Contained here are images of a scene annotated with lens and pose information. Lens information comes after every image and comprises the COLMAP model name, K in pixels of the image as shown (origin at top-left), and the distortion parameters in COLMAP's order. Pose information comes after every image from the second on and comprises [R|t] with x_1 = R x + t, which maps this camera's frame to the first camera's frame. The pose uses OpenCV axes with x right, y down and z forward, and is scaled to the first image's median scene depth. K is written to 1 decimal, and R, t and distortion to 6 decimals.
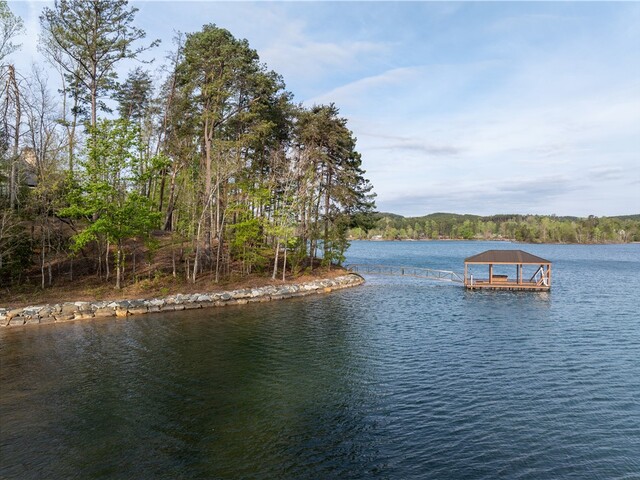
lens RADIAL K [[431.8, 0, 320.0], [0, 431.8, 240.0], [0, 0, 1]] dist [-0.044763, 0.005318]
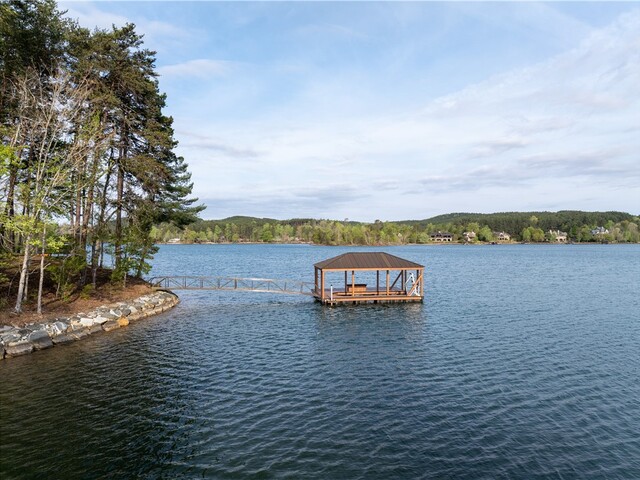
lens RADIAL K [[431.8, 0, 320.0], [0, 431.8, 240.0], [0, 0, 1]] dist [-0.044763, 0.005318]
pose [[0.895373, -0.001382, 0.445314, -0.001320], [0.004801, 0.999967, -0.006548, 0.003564], [-0.445290, 0.008001, 0.895350, 0.238220]]
